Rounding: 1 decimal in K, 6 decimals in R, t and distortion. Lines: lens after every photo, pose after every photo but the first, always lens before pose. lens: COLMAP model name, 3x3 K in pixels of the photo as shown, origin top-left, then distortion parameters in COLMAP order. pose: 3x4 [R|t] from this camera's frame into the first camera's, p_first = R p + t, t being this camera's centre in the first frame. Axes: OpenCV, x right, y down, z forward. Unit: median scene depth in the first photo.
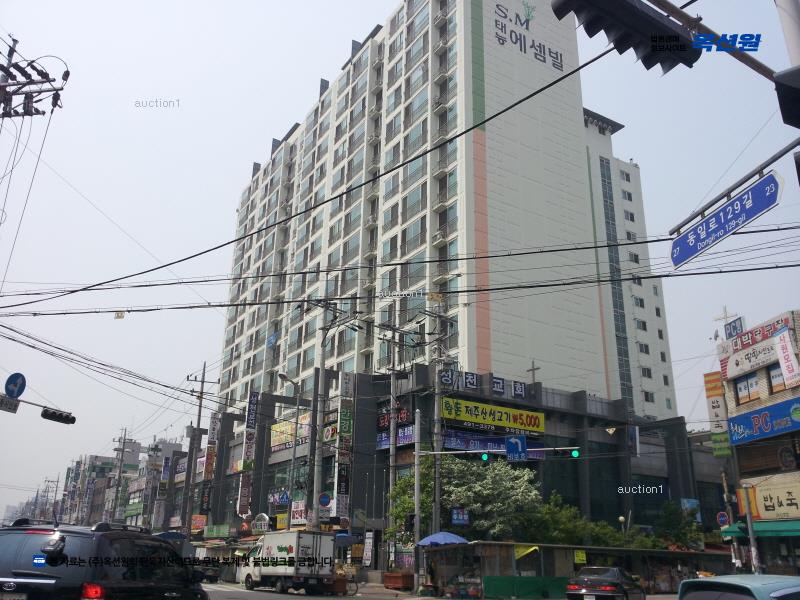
lens RADIAL K [[691.0, 0, 397.9], [0, 691.0, 296.9], [0, 0, 1]] dist [0.006202, -0.070812]
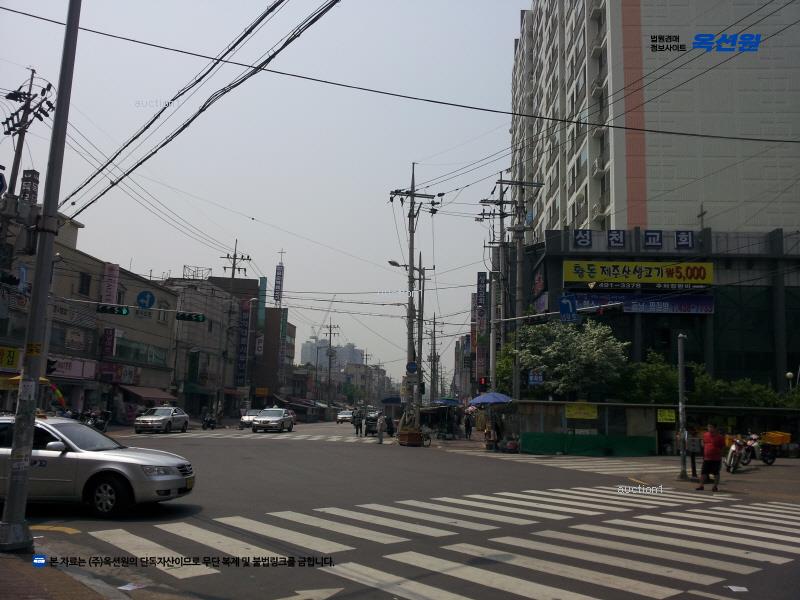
lens RADIAL K [[691.0, 0, 395.9], [0, 691.0, 301.4], [0, 0, 1]] dist [0.006202, -0.070812]
pose [[0.823042, -0.089742, -0.560846, 0.381355], [0.192857, 0.972930, 0.127336, 0.027843], [0.534236, -0.212966, 0.818069, 0.056019]]
